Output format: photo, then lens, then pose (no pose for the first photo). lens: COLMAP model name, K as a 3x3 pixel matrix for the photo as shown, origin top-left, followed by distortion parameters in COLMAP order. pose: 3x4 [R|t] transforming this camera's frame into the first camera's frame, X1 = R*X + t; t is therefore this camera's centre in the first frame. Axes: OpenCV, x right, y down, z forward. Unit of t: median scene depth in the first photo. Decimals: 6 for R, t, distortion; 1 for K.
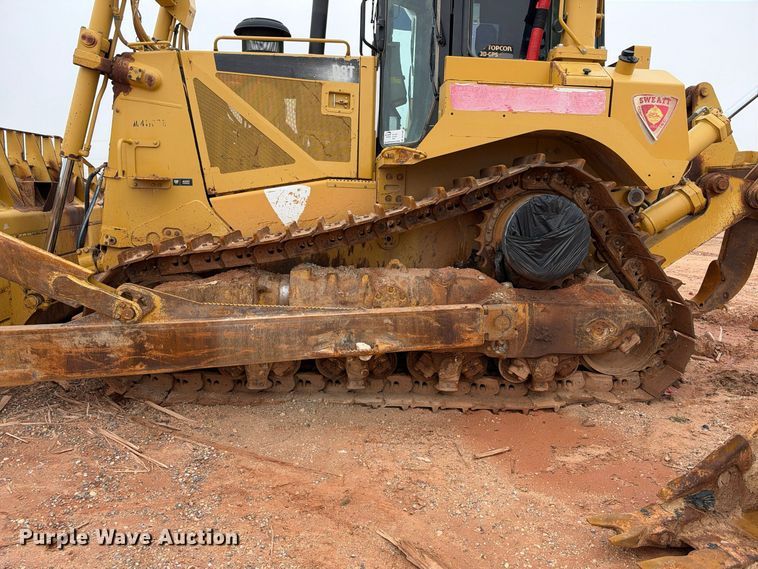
lens RADIAL K [[535.7, 0, 379.0], [0, 535.7, 284.5], [0, 0, 1]] dist [0.216597, -0.407149]
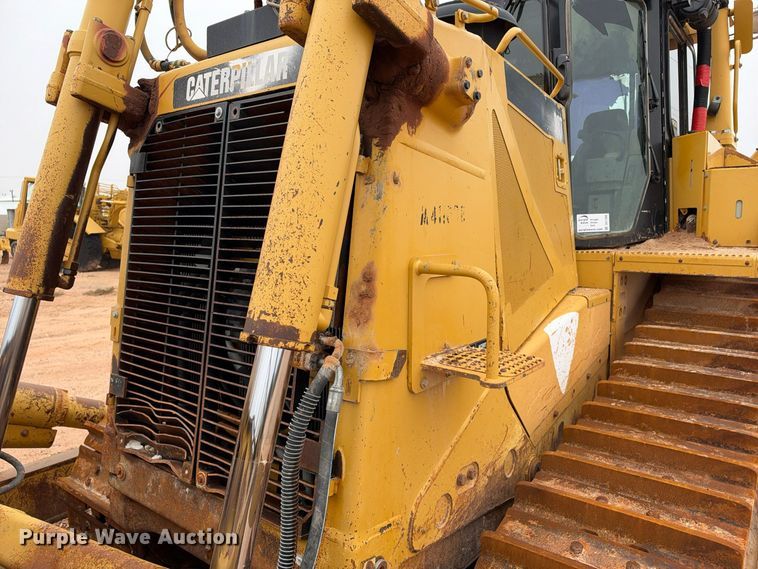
lens RADIAL K [[555.6, 0, 385.0], [0, 555.6, 281.0], [0, 0, 1]] dist [0.107041, -0.204814]
pose [[0.658827, -0.094720, 0.746307, -0.733956], [0.138193, 0.990398, 0.003704, -0.254706], [-0.739492, 0.100694, 0.665591, 0.780839]]
